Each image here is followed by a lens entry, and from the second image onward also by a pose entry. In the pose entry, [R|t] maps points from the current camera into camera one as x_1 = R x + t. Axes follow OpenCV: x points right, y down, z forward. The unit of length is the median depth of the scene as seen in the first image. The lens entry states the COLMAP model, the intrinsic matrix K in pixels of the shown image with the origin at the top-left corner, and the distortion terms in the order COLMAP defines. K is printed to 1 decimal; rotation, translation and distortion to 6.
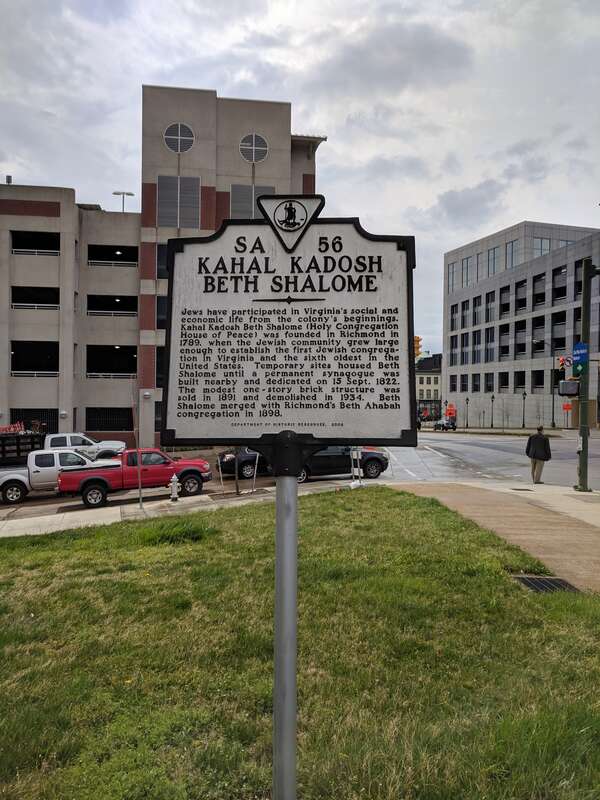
lens RADIAL K [[590.4, 0, 284.7], [0, 590.4, 389.6], [0, 0, 1]] dist [0.086231, -0.135935]
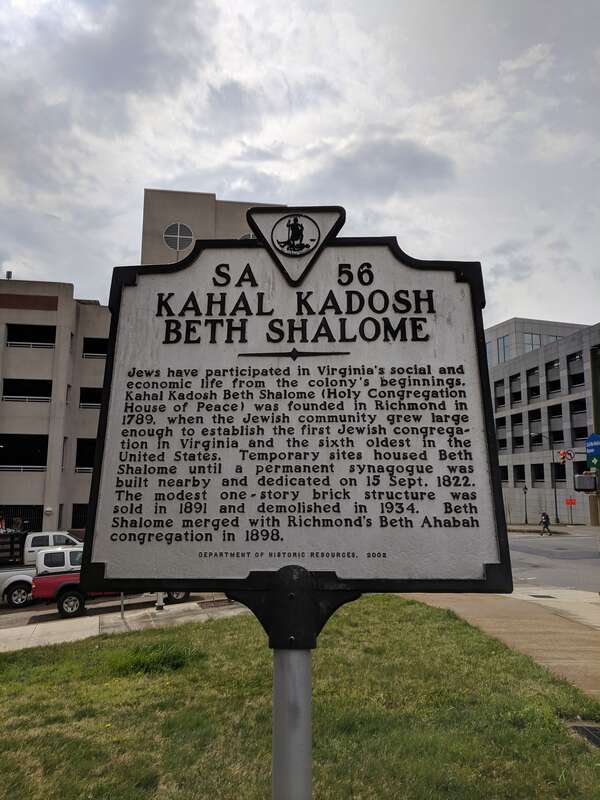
lens RADIAL K [[590.4, 0, 284.7], [0, 590.4, 389.6], [0, 0, 1]] dist [0.086231, -0.135935]
pose [[0.999964, -0.000698, 0.008426, -0.008434], [0.002006, 0.987729, -0.156165, -0.011413], [-0.008214, 0.156177, 0.987695, 0.361586]]
